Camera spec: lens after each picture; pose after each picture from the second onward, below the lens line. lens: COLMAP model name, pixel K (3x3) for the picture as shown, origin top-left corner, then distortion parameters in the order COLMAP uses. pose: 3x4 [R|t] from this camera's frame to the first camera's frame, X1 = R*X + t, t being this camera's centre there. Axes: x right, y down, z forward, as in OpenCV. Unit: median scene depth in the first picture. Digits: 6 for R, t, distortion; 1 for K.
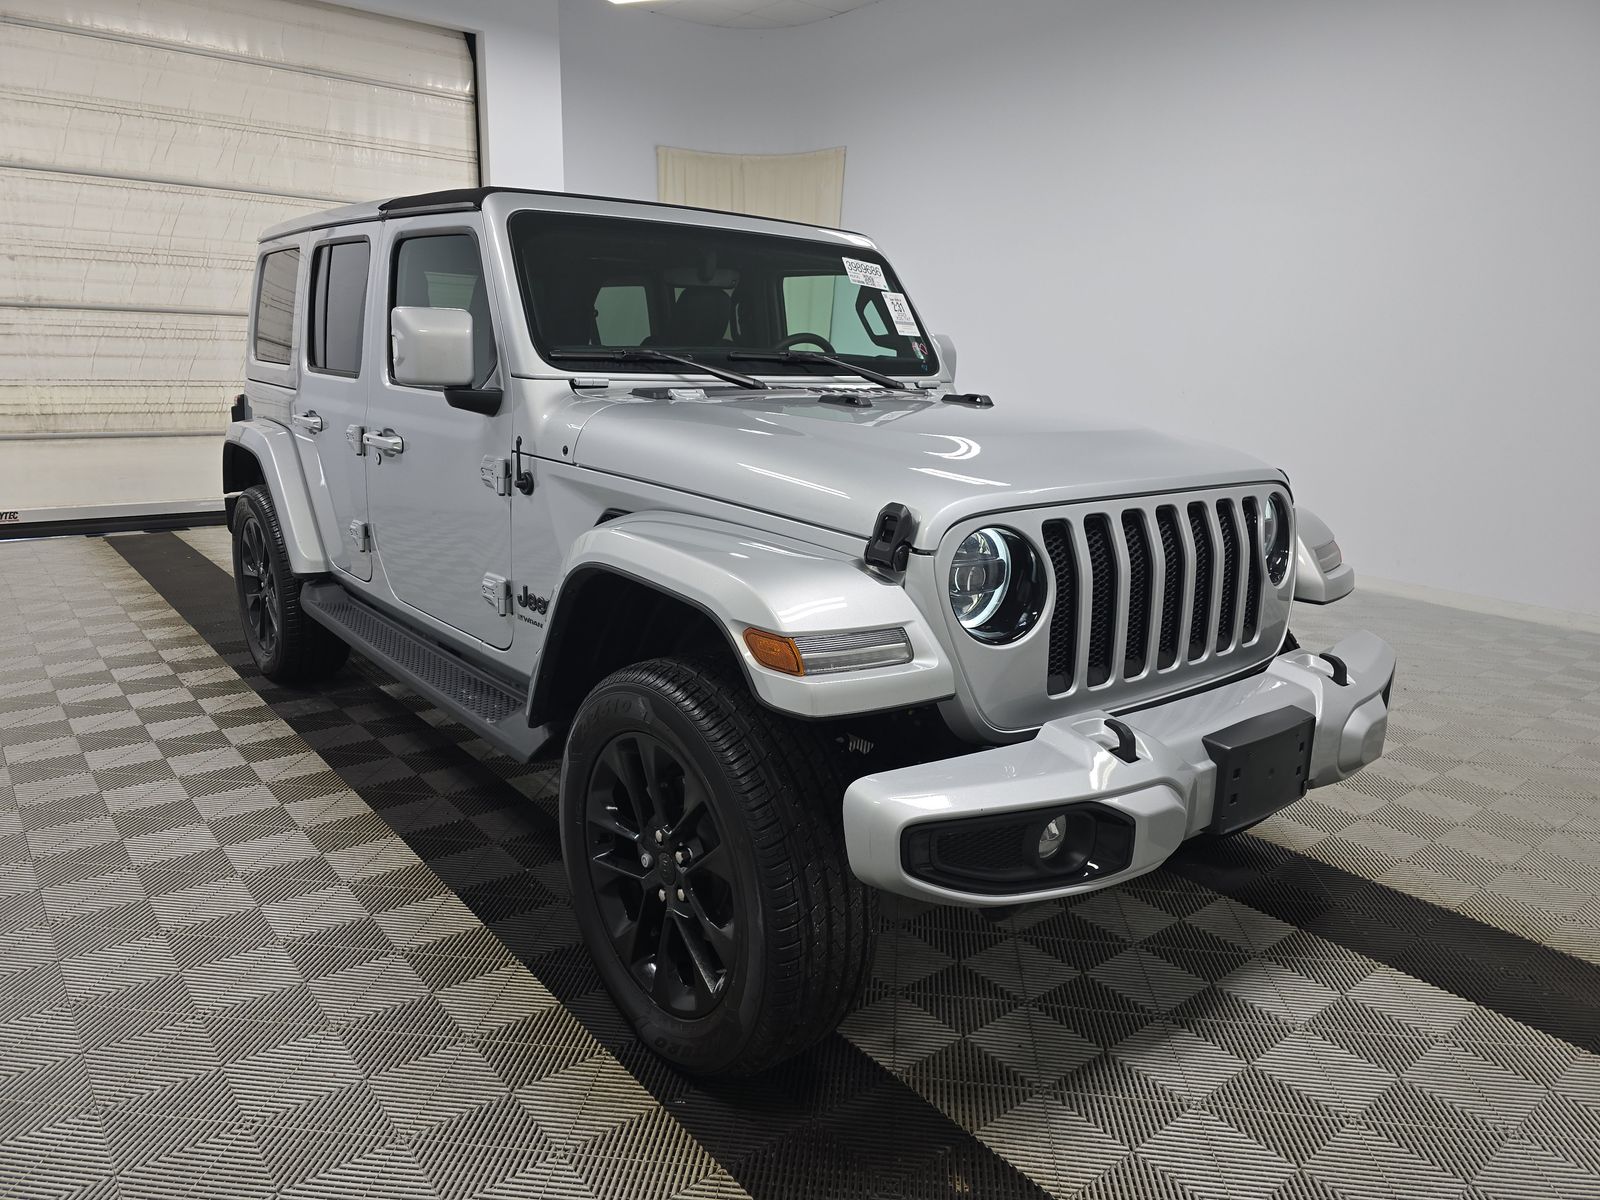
lens RADIAL K [[1090.3, 0, 800.0], [0, 1090.3, 600.0], [0, 0, 1]] dist [0.031056, -0.041881]
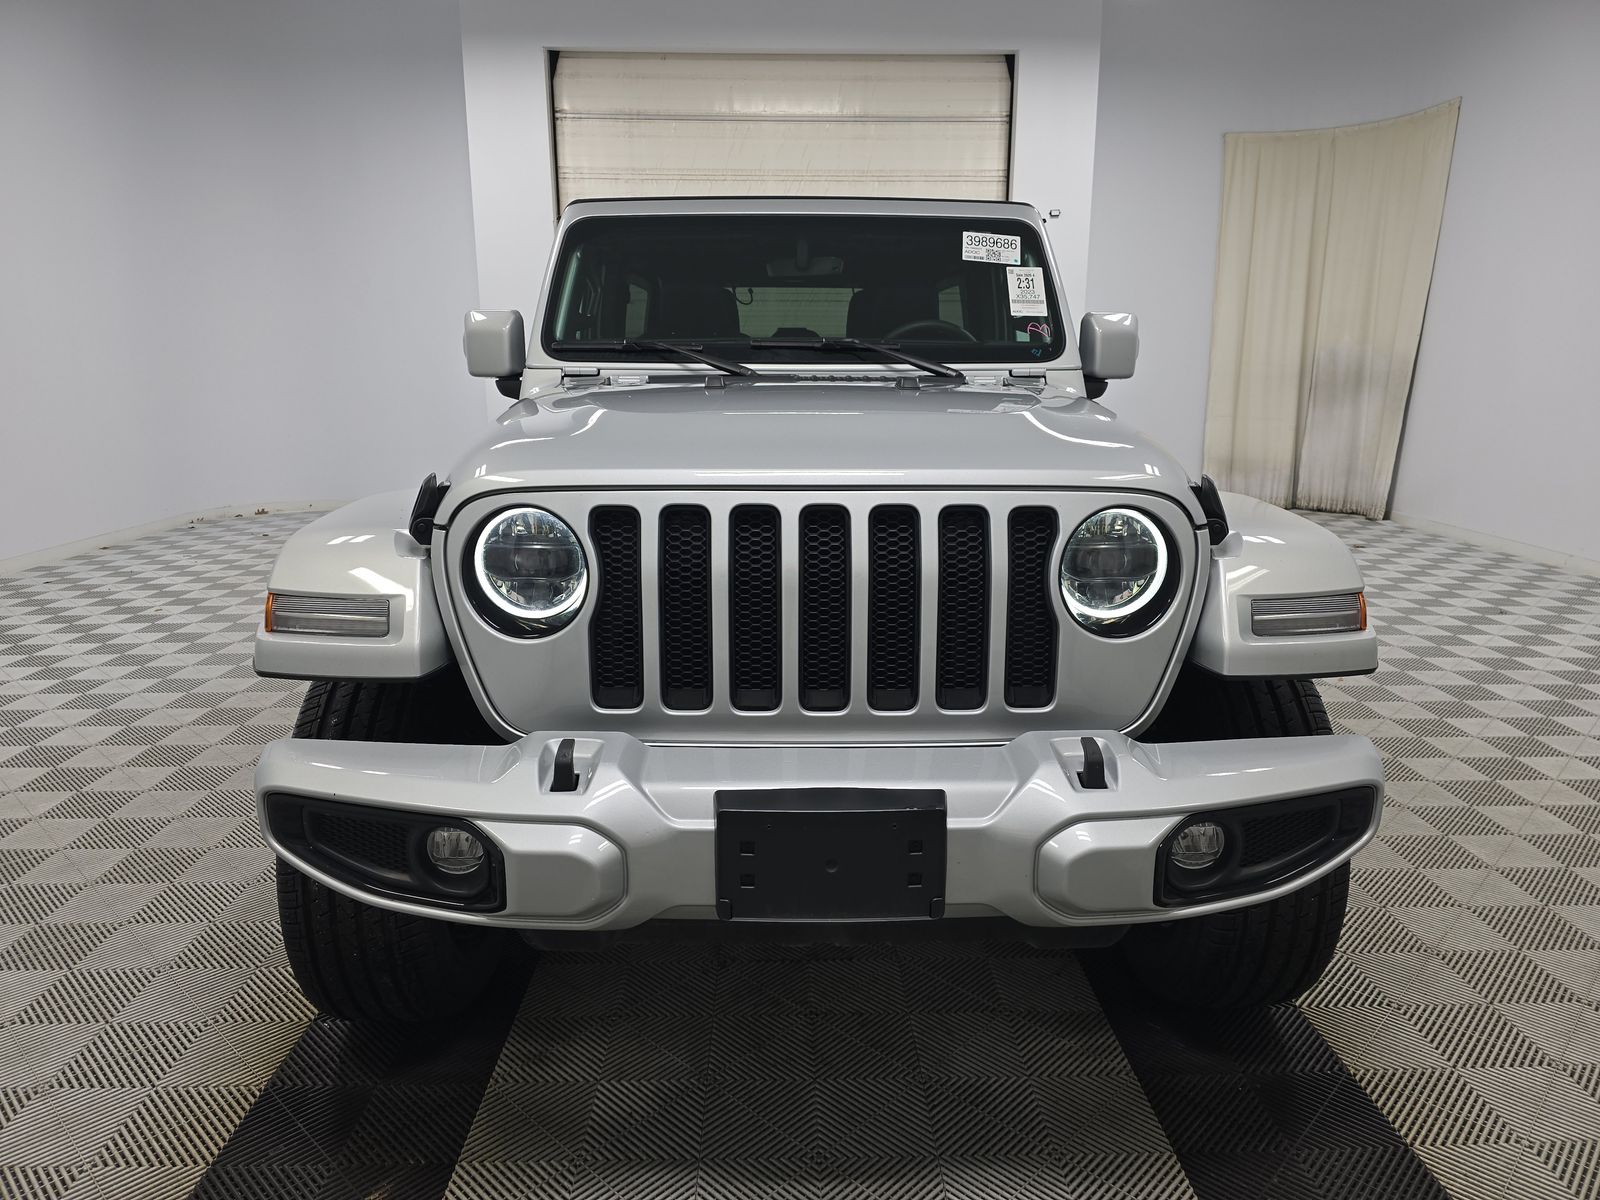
lens RADIAL K [[1026.9, 0, 800.0], [0, 1026.9, 600.0], [0, 0, 1]] dist [0.116101, -0.127168]
pose [[0.785333, 0.111042, -0.609033, 0.479394], [-0.114841, 0.992838, 0.032935, -0.024474], [0.608328, 0.044077, 0.792461, 0.244649]]
